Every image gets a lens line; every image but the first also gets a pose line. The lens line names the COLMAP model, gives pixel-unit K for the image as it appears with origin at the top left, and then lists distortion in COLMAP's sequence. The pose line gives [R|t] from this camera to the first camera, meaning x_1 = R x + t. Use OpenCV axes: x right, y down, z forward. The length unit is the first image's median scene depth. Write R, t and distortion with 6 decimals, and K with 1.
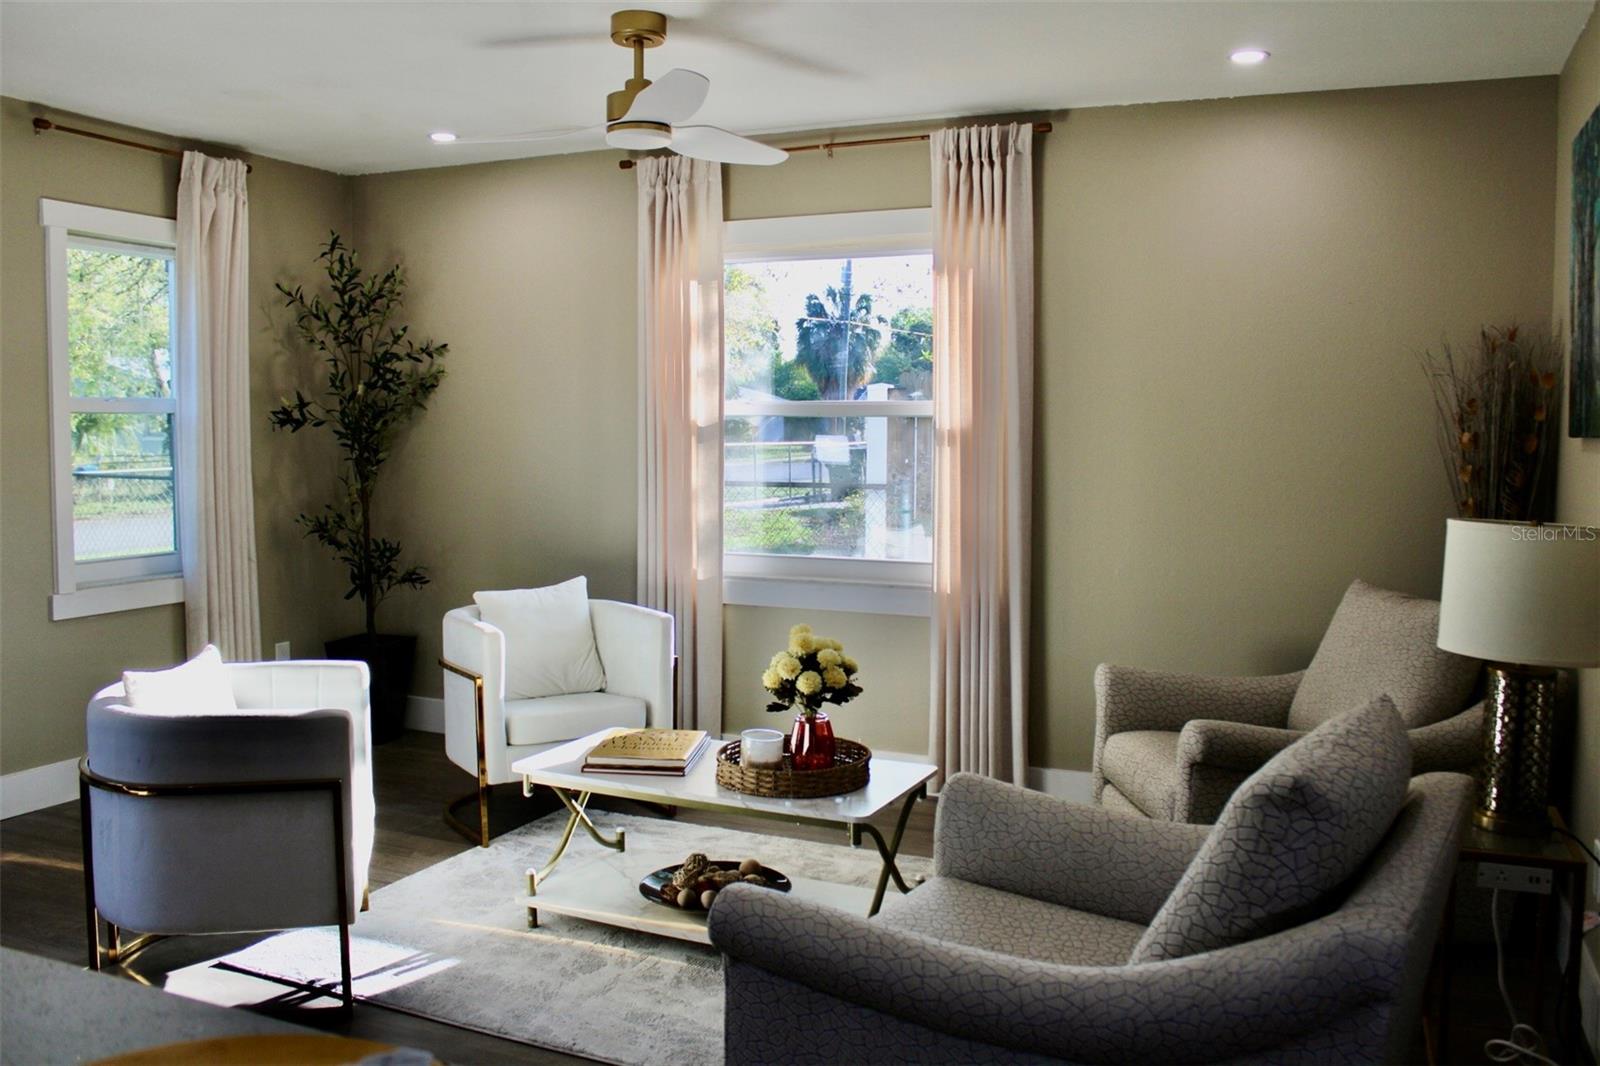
lens RADIAL K [[1378.4, 0, 816.6], [0, 1378.4, 532.4], [0, 0, 1]] dist [-0.176429, 0.165040]
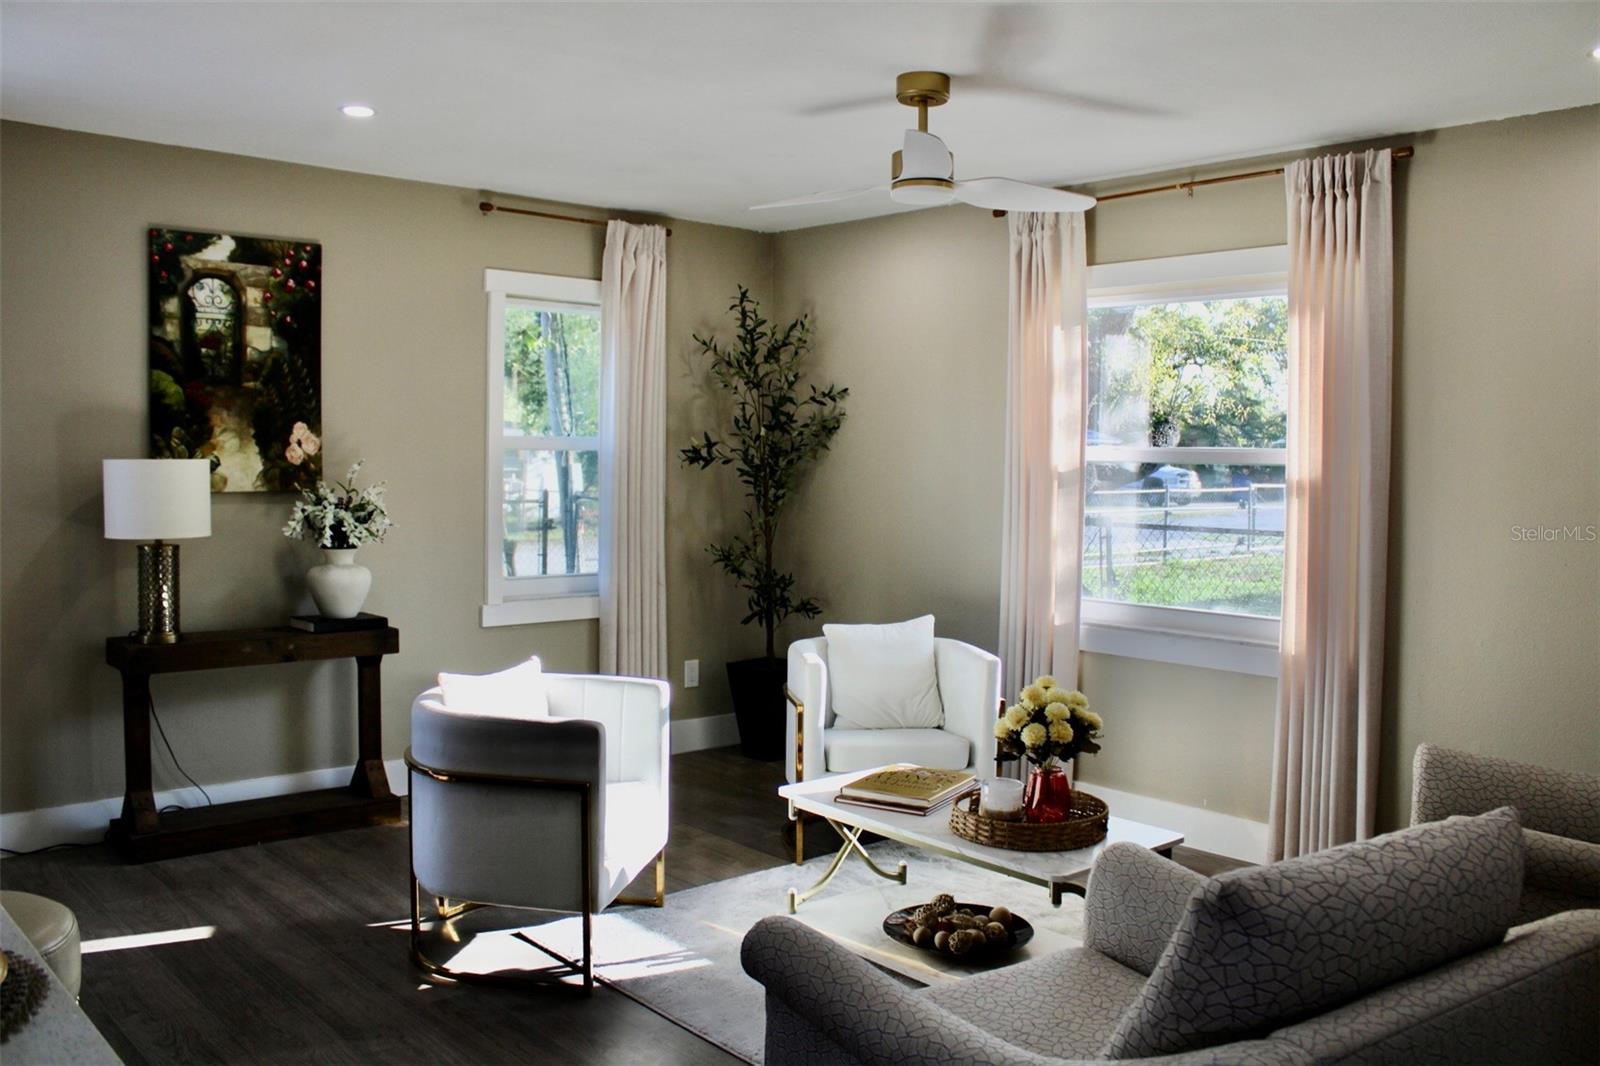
lens RADIAL K [[1378.4, 0, 816.6], [0, 1378.4, 532.4], [0, 0, 1]] dist [-0.176429, 0.165040]
pose [[0.906893, 0.032804, -0.420083, 0.189438], [-0.043425, 0.998933, -0.015740, -0.010462], [0.419118, 0.032517, 0.907349, 0.025430]]
